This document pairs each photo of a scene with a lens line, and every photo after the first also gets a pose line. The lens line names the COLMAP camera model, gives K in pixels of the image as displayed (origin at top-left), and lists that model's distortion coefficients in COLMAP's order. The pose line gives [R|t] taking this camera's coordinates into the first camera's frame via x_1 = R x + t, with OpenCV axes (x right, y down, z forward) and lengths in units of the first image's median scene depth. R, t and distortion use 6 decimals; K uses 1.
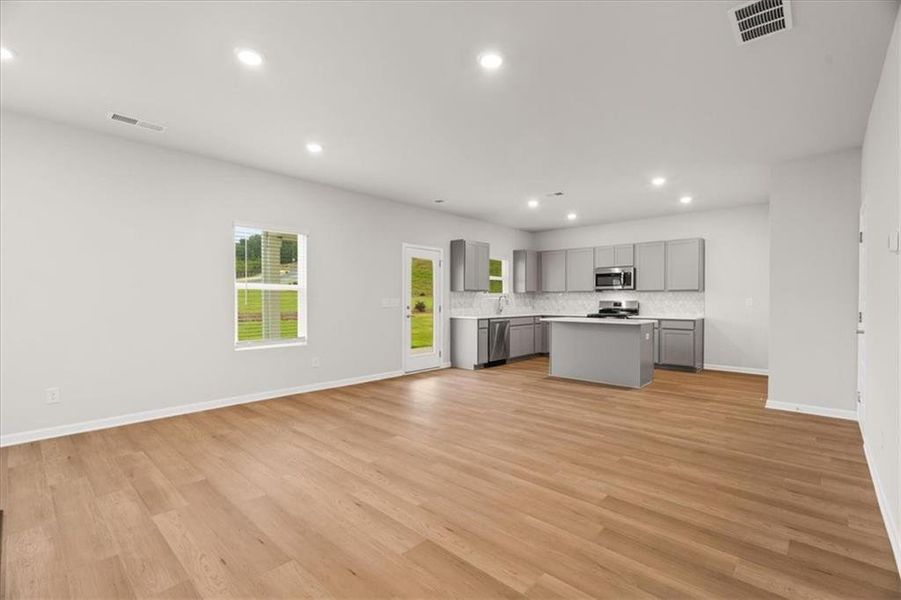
lens RADIAL K [[401.1, 0, 442.9], [0, 401.1, 298.4], [0, 0, 1]] dist [-0.007007, 0.001353]
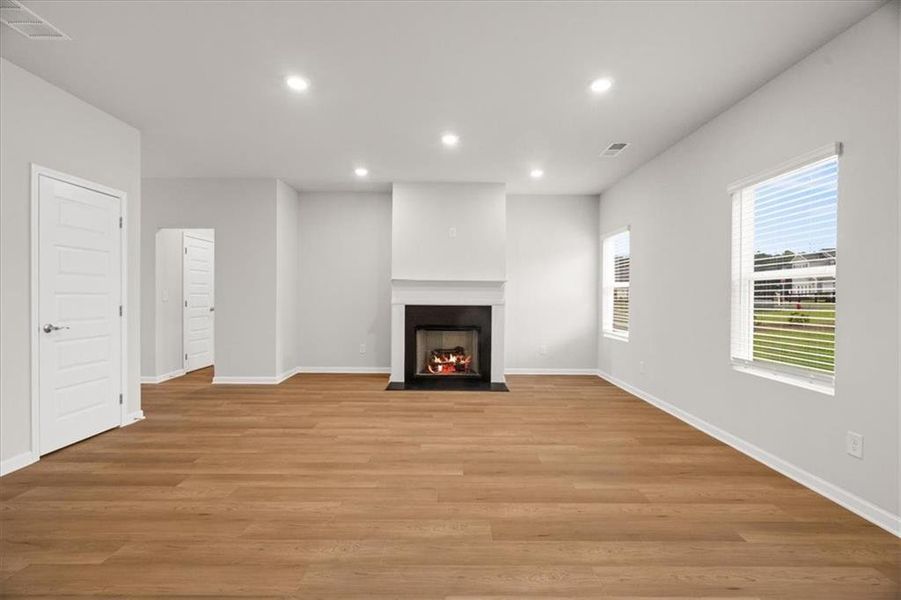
lens RADIAL K [[401.1, 0, 445.8], [0, 401.1, 300.2], [0, 0, 1]] dist [-0.007007, 0.001353]
pose [[-0.722430, 0.002997, -0.691438, 0.458877], [-0.006107, 0.999924, 0.010715, 0.009089], [0.691417, 0.011964, -0.722357, 1.629603]]
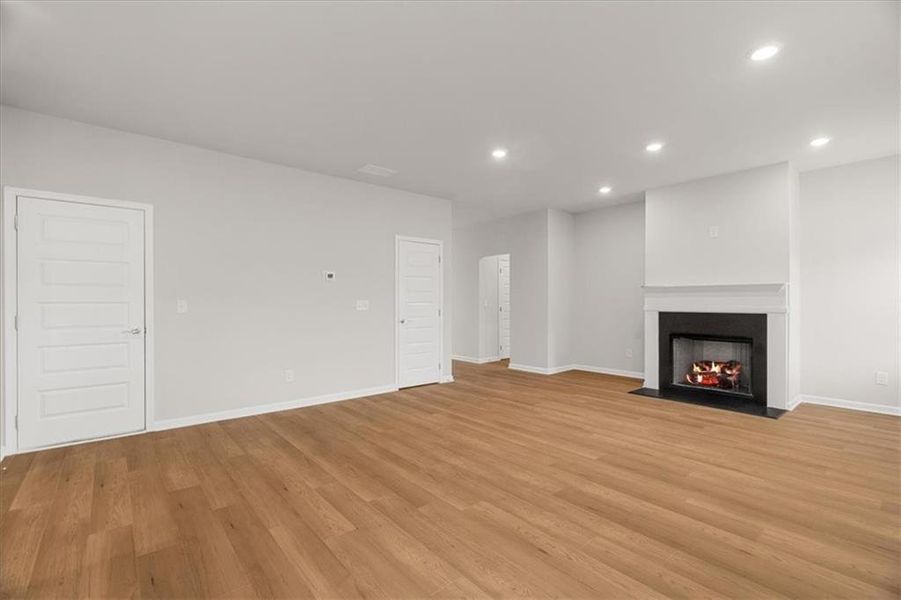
lens RADIAL K [[401.1, 0, 456.2], [0, 401.1, 304.5], [0, 0, 1]] dist [-0.007007, 0.001353]
pose [[-0.995788, 0.000137, 0.091682, 0.111792], [0.000706, 0.999981, 0.006172, 0.007410], [-0.091680, 0.006211, -0.995769, 2.015923]]
